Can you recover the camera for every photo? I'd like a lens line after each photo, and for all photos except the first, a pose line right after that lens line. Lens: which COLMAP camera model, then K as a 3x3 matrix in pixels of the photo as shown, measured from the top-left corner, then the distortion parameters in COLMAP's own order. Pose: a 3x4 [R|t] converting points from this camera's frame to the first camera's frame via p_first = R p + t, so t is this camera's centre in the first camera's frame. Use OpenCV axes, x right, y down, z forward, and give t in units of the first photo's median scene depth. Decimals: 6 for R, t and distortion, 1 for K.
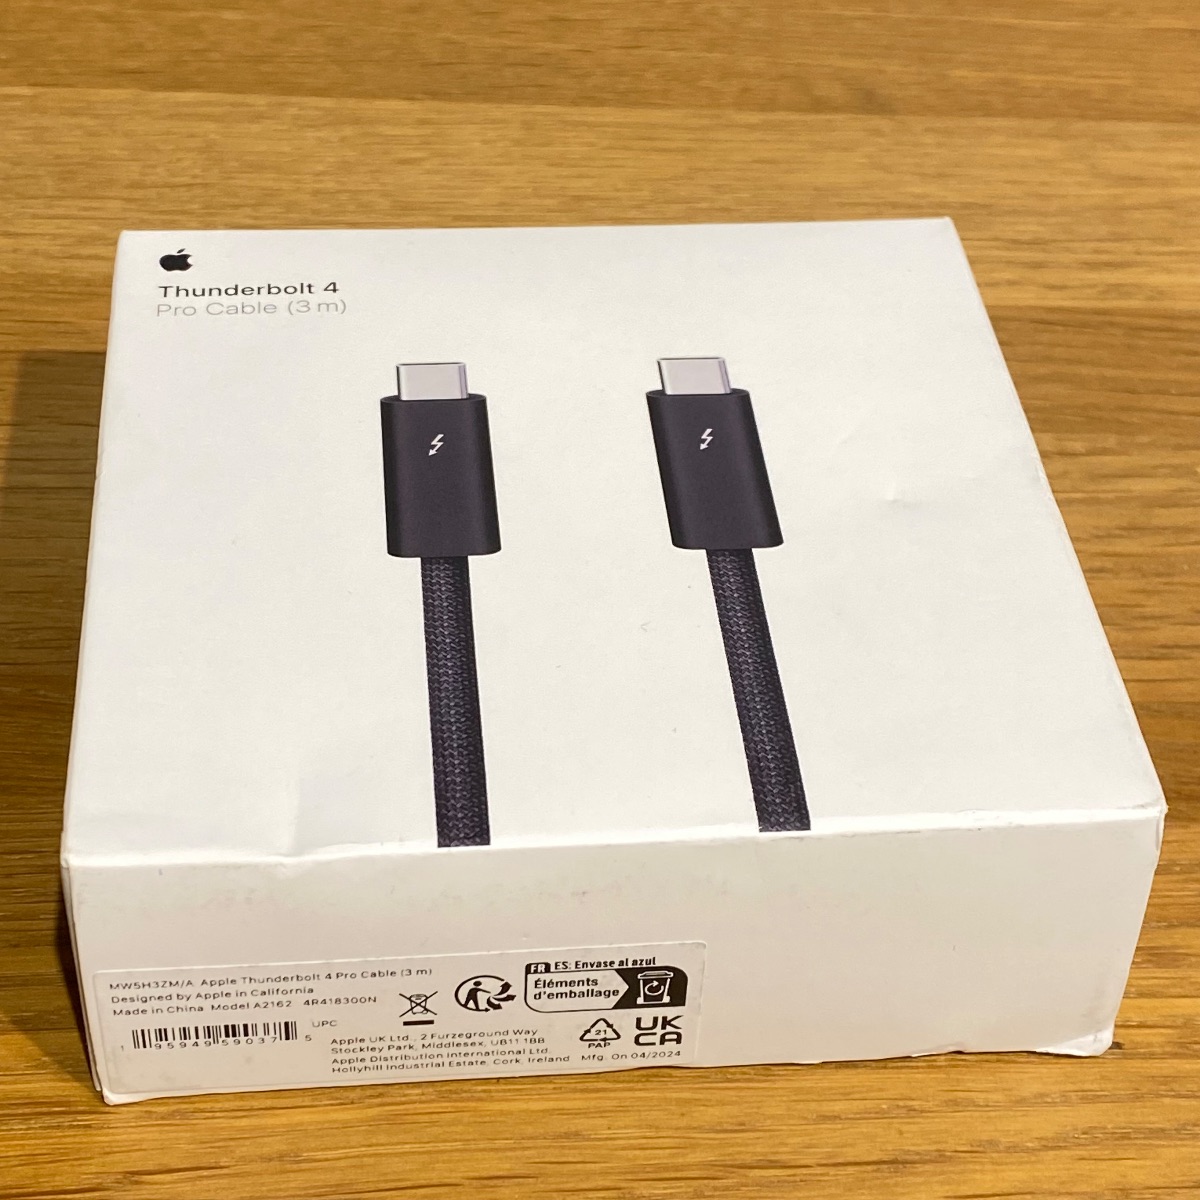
lens RADIAL K [[2469.5, 0, 608.1], [0, 2469.5, 591.9], [0, 0, 1]] dist [0.133739, 0.000000]
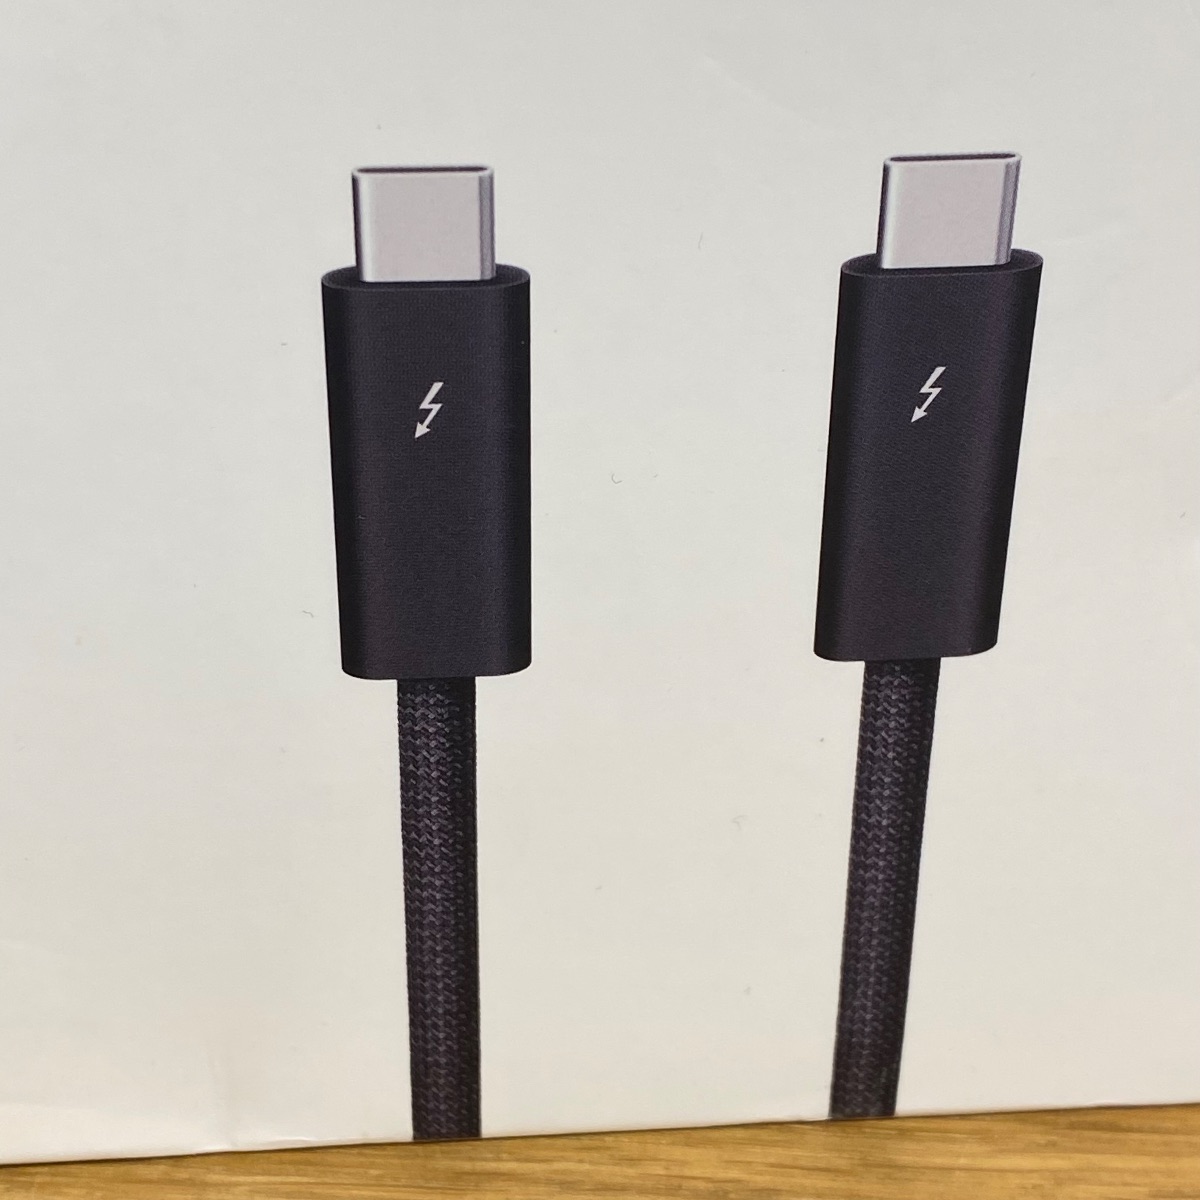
lens RADIAL K [[2484.5, 0, 613.0], [0, 2484.5, 611.4], [0, 0, 1]] dist [0.117397, 0.000000]
pose [[0.992371, 0.067294, 0.103305, -0.086227], [-0.112987, 0.161063, 0.980455, -0.611753], [0.049340, -0.984647, 0.167438, 0.904422]]
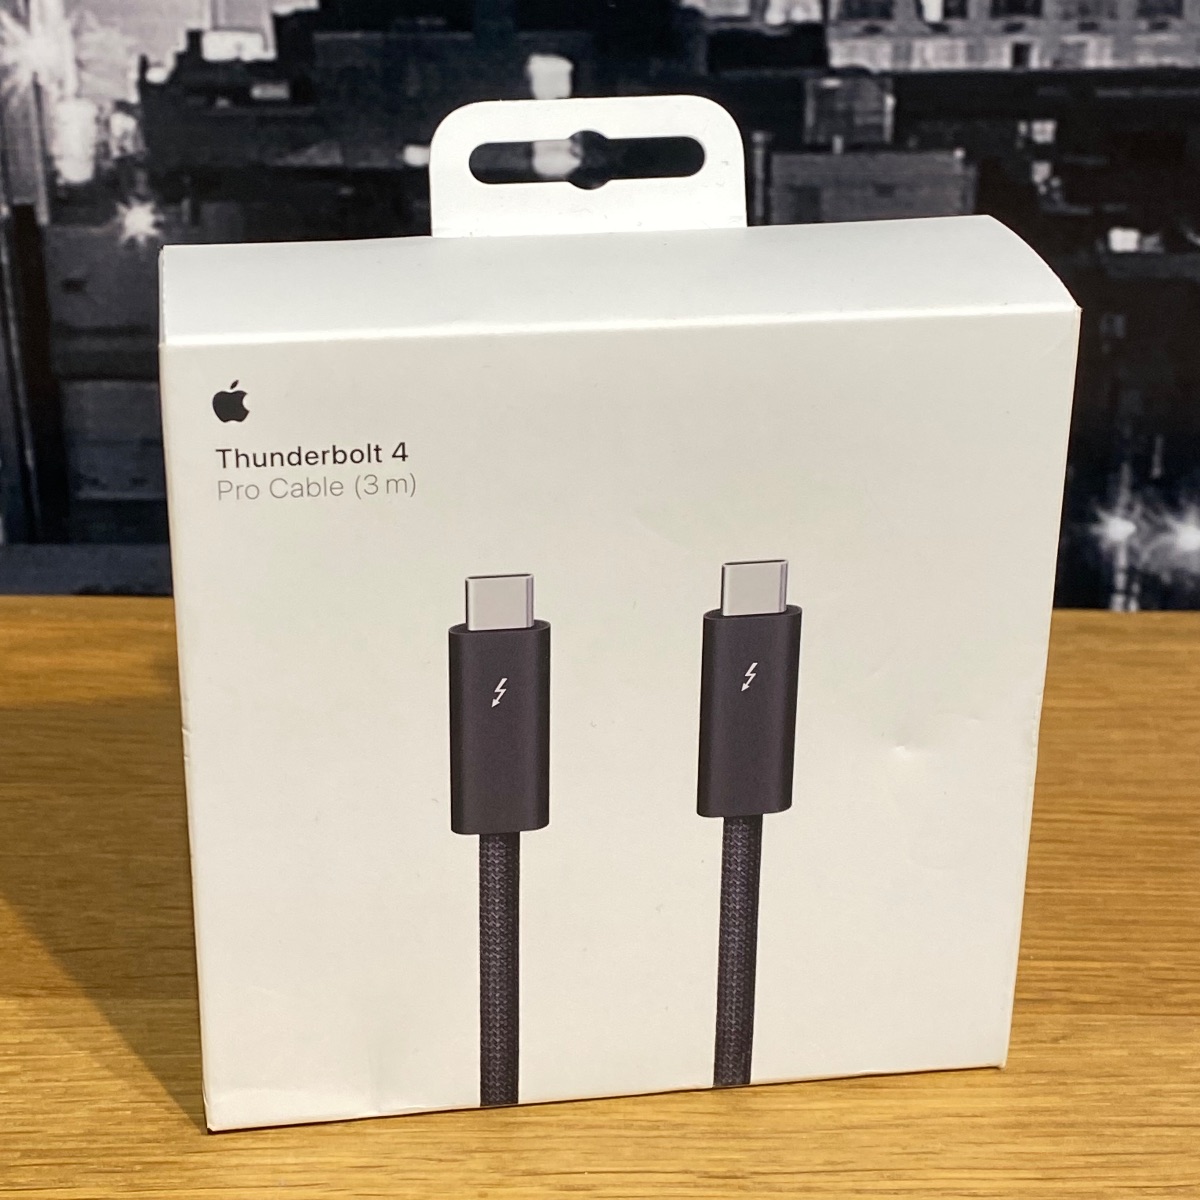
lens RADIAL K [[2469.5, 0, 603.2], [0, 2469.5, 571.1], [0, 0, 1]] dist [0.133739, 0.000000]
pose [[0.986854, 0.051623, 0.153148, -0.199210], [-0.161554, 0.289316, 0.943502, -1.132120], [0.004398, -0.955841, 0.293852, 0.767888]]
